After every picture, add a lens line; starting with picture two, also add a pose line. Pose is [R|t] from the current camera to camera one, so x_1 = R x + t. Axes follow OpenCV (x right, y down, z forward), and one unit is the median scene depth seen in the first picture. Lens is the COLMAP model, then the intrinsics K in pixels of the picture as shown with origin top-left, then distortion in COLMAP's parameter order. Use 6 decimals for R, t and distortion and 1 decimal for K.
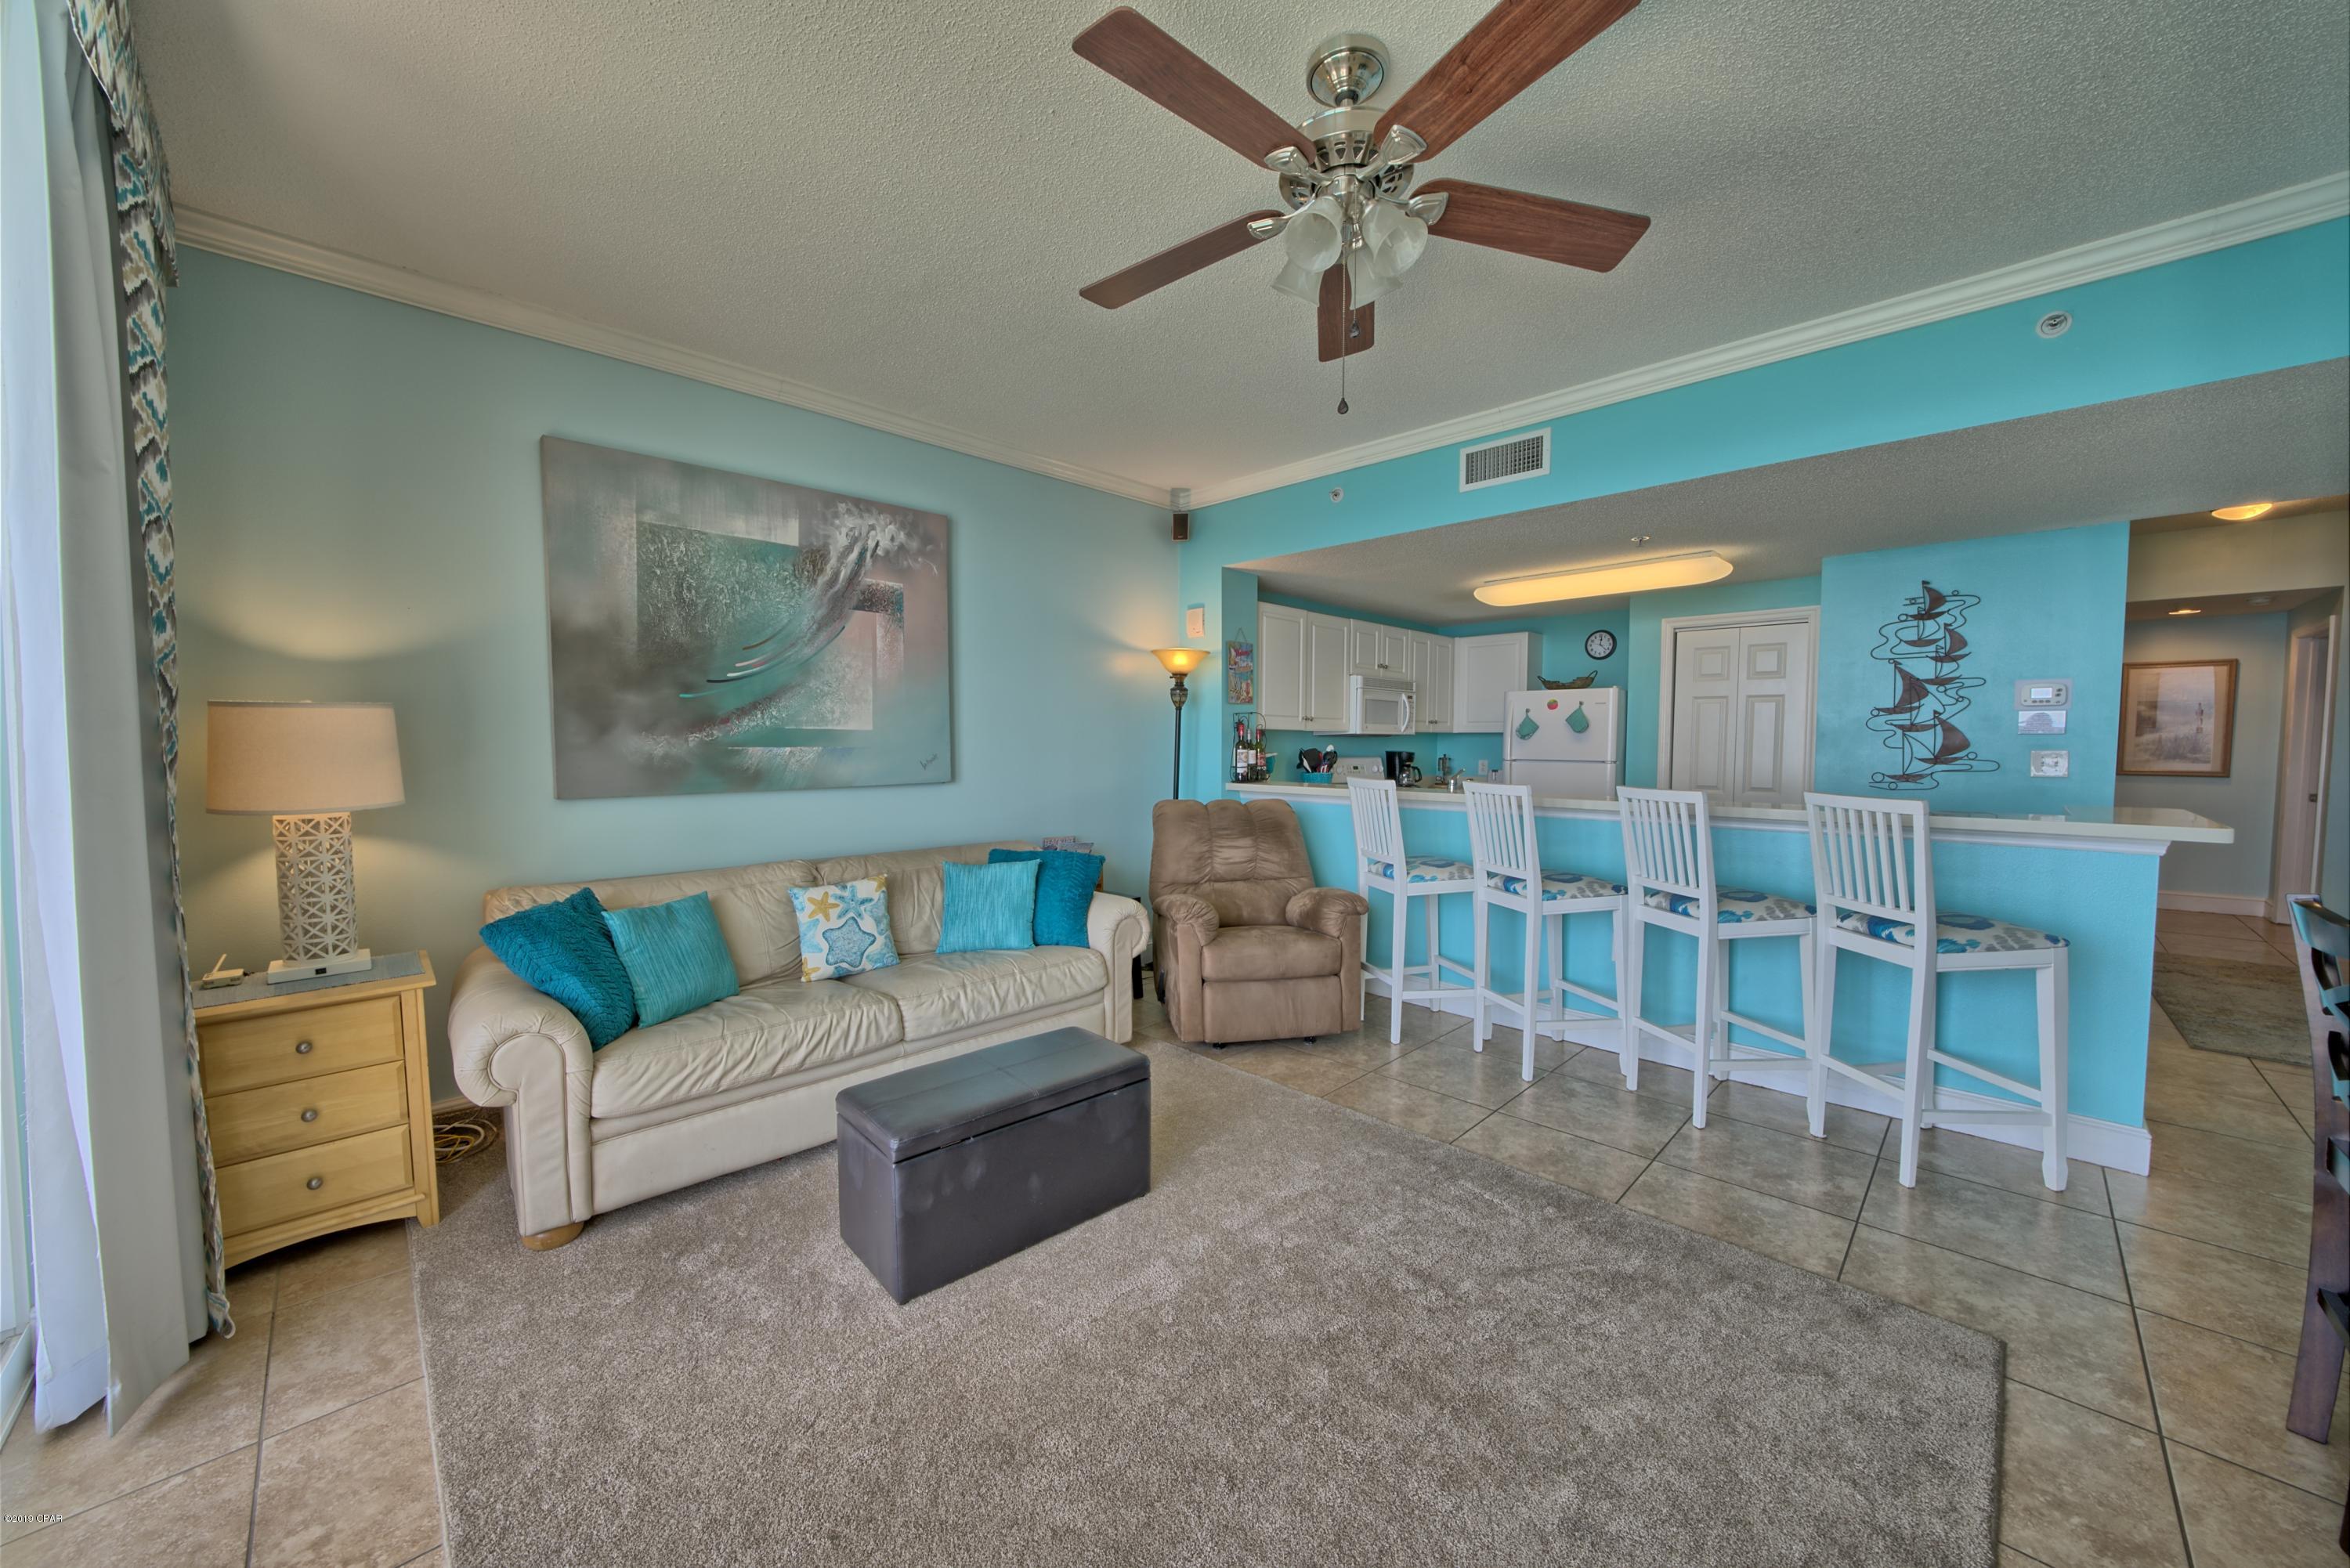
lens RADIAL K [[853.1, 0, 1164.5], [0, 853.1, 787.1], [0, 0, 1]] dist [-0.017313, 0.001042]
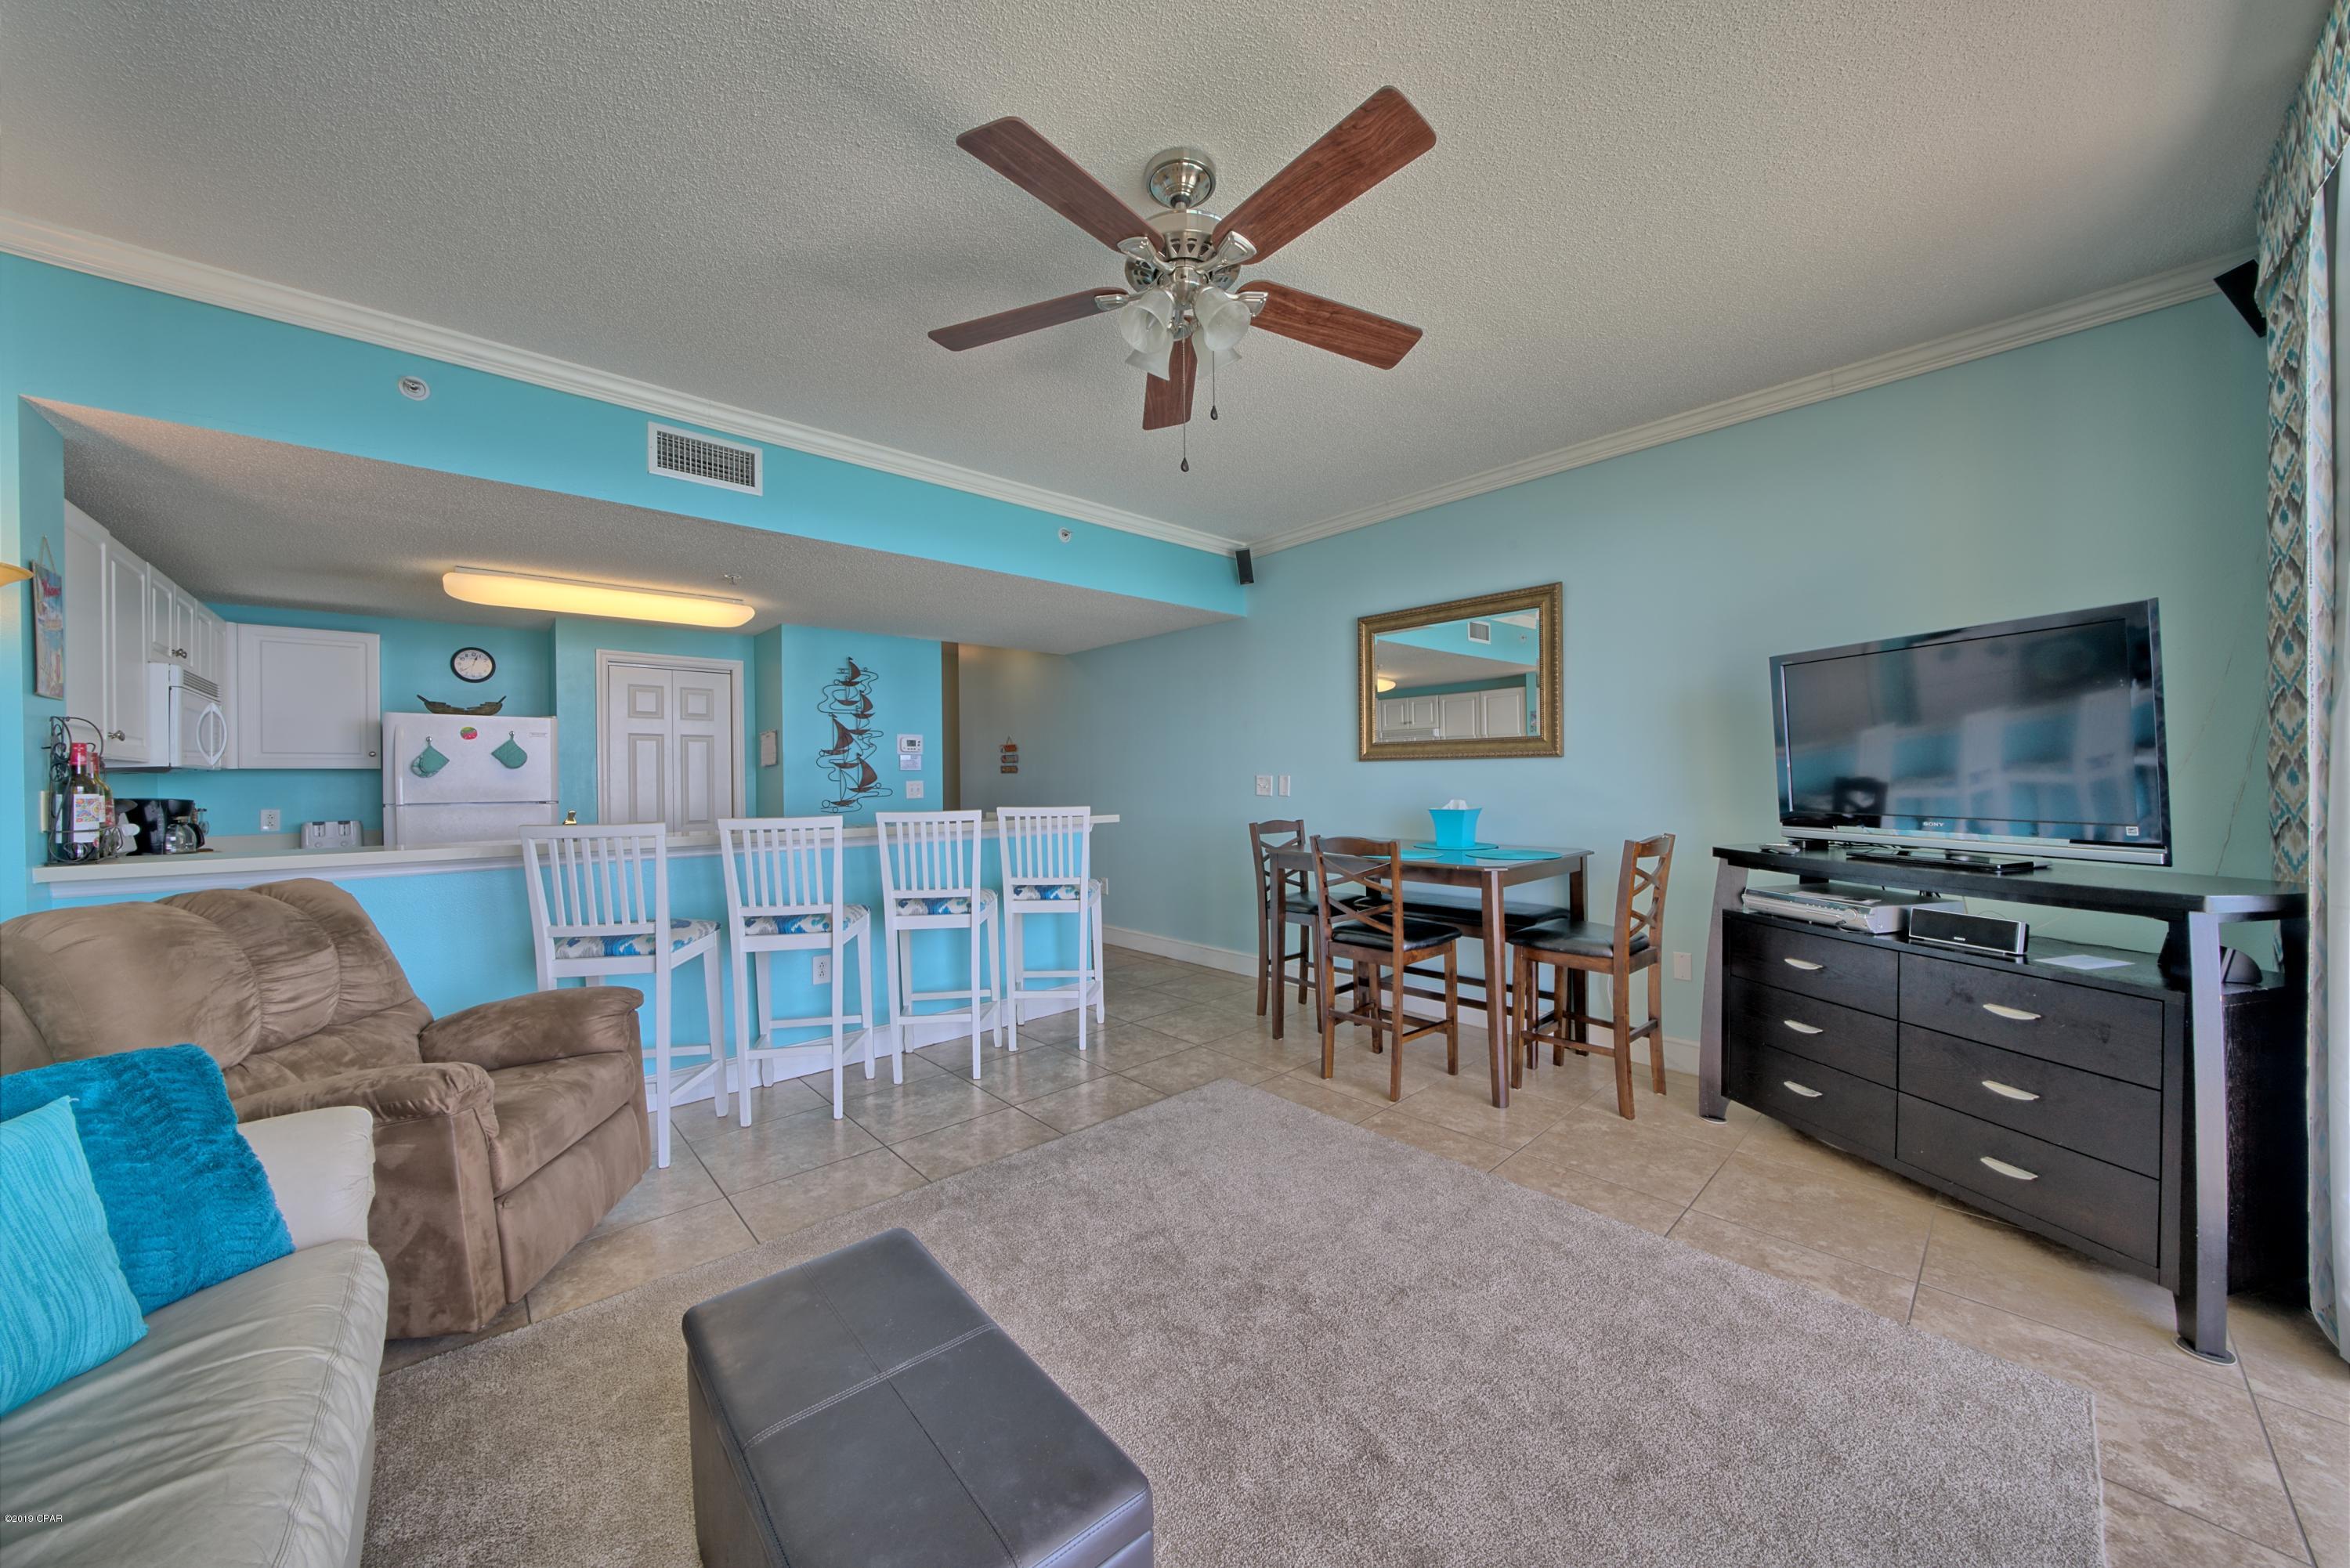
lens RADIAL K [[808.4, 0, 1171.2], [0, 808.4, 786.2], [0, 0, 1]] dist [-0.021829, 0.001680]
pose [[0.037684, -0.011074, 0.999228, -0.380464], [0.064978, 0.997850, 0.008608, -0.014983], [-0.997175, 0.064603, 0.038322, 0.446098]]
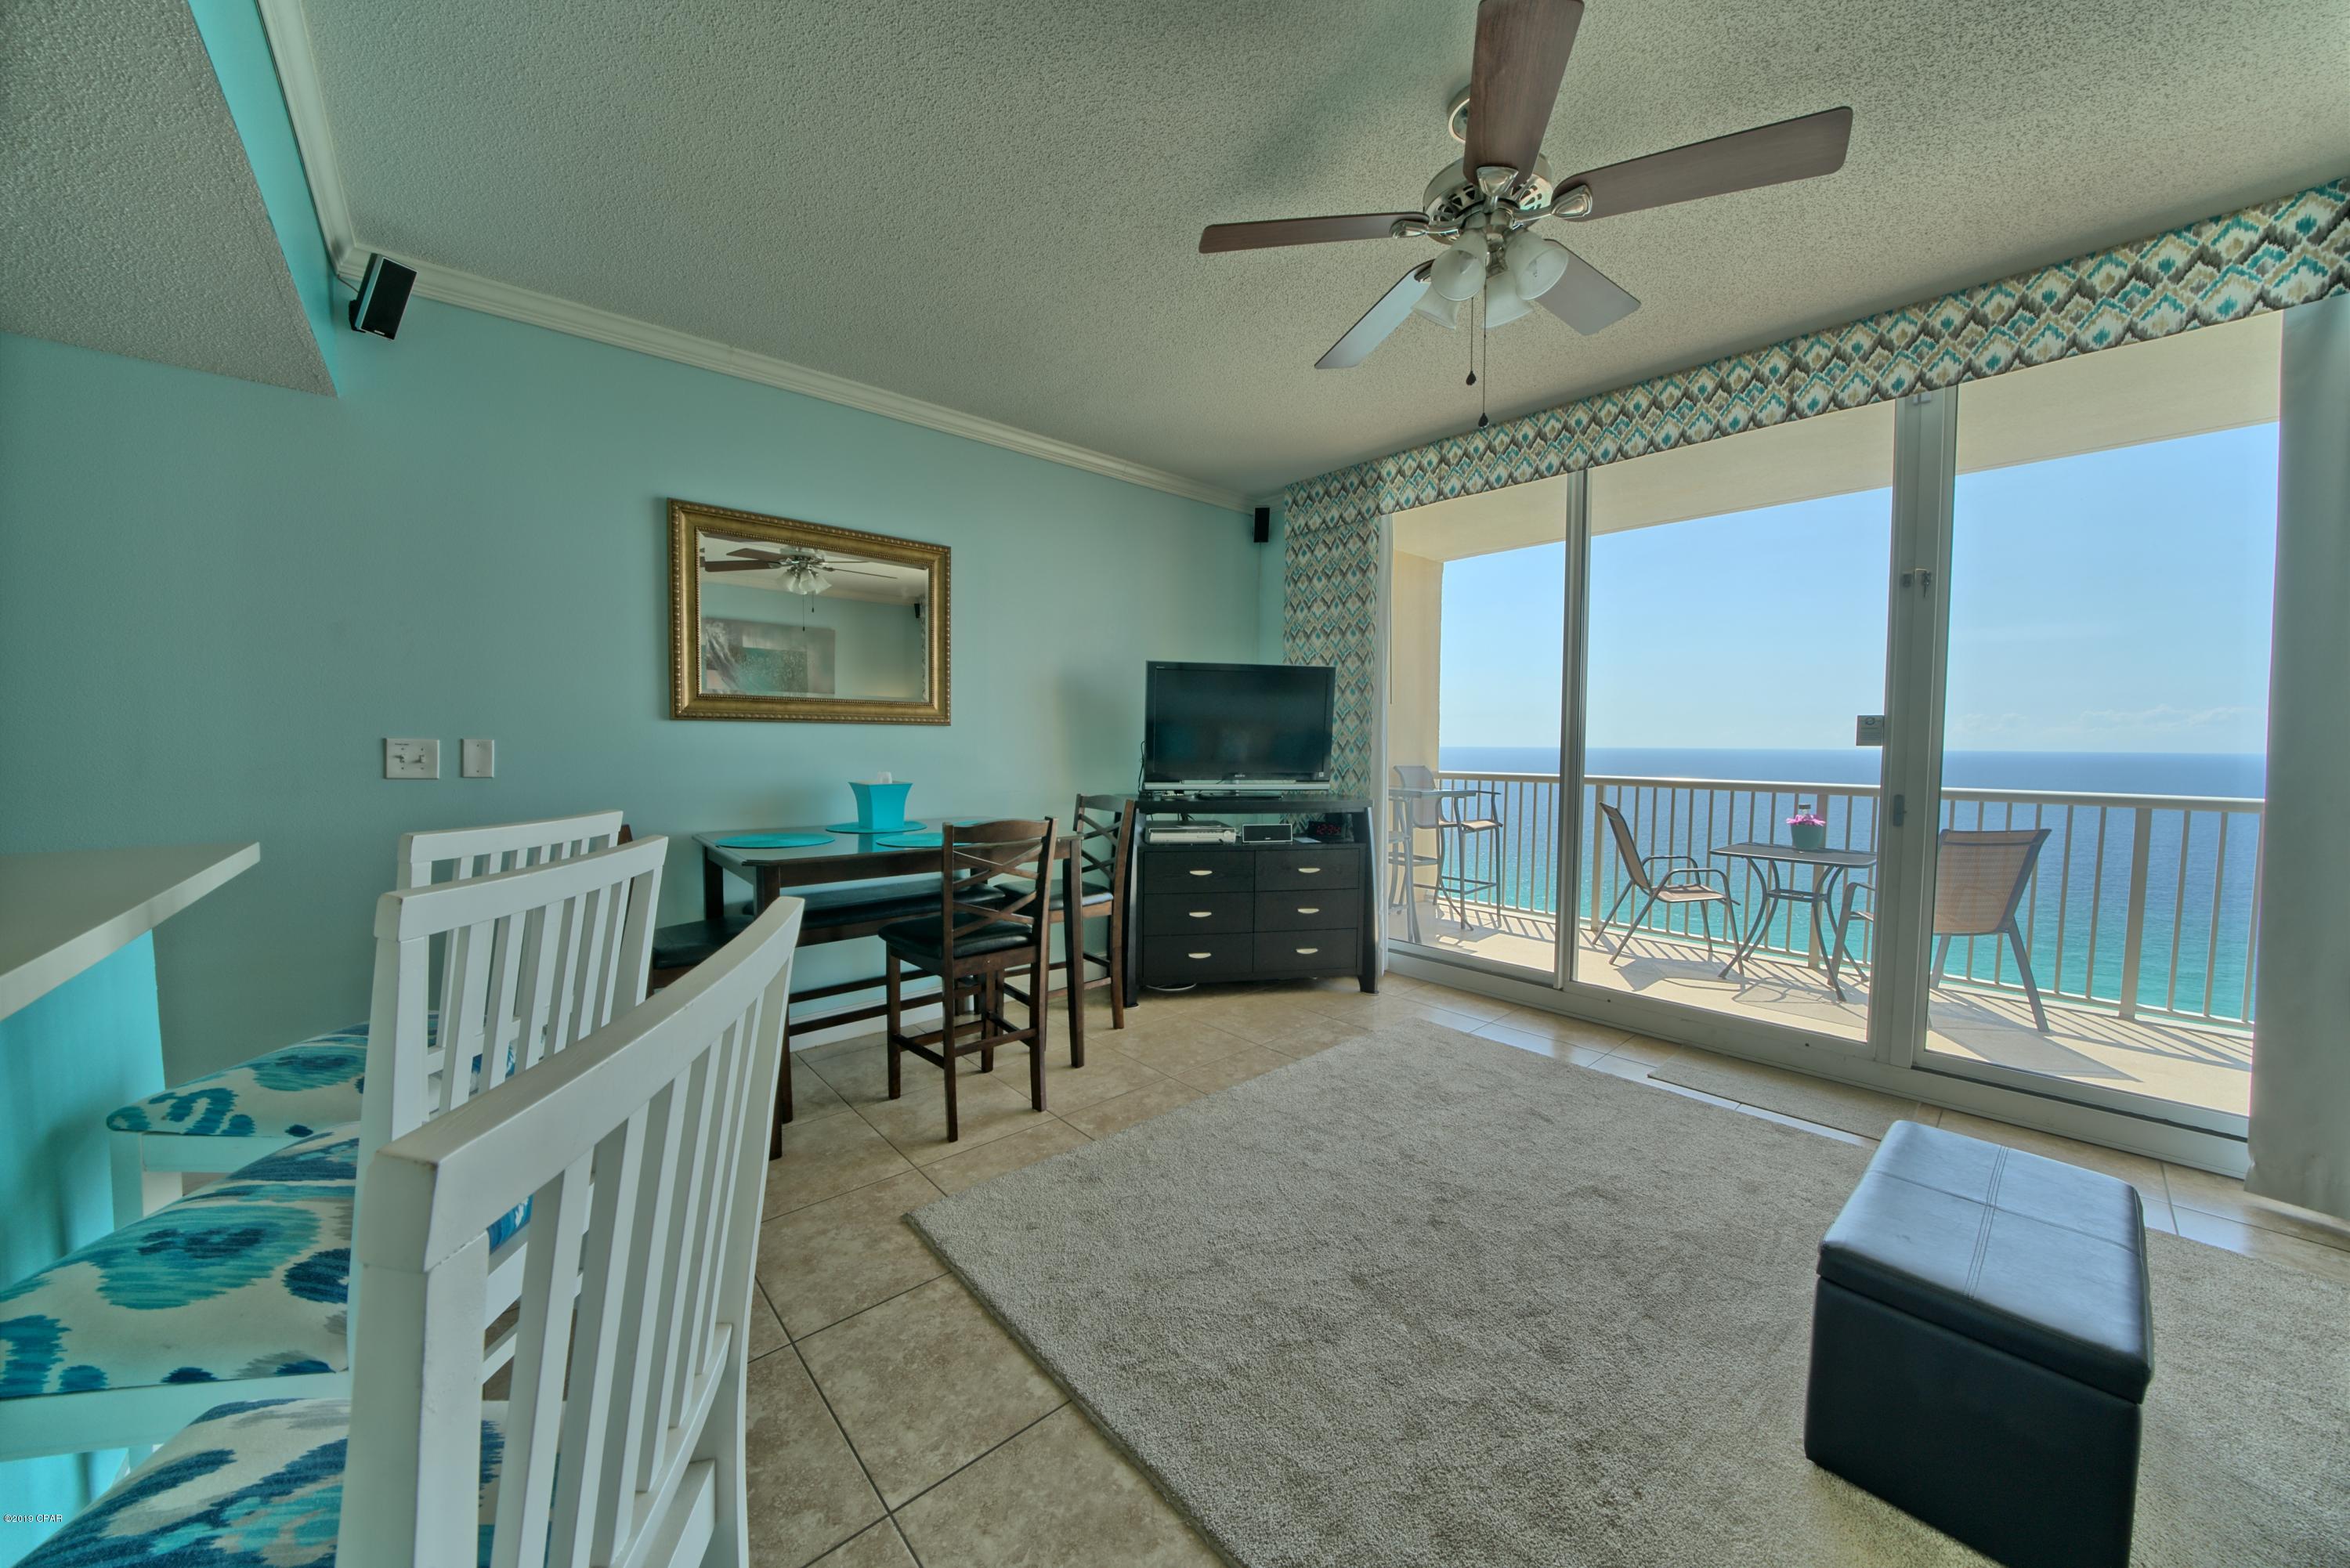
lens RADIAL K [[808.4, 0, 1179.6], [0, 808.4, 782.7], [0, 0, 1]] dist [-0.021829, 0.001680]
pose [[-0.998582, -0.007261, 0.052738, 0.238956], [-0.001687, 0.994475, 0.104964, -0.043104], [-0.053209, 0.104726, -0.993077, 0.924436]]
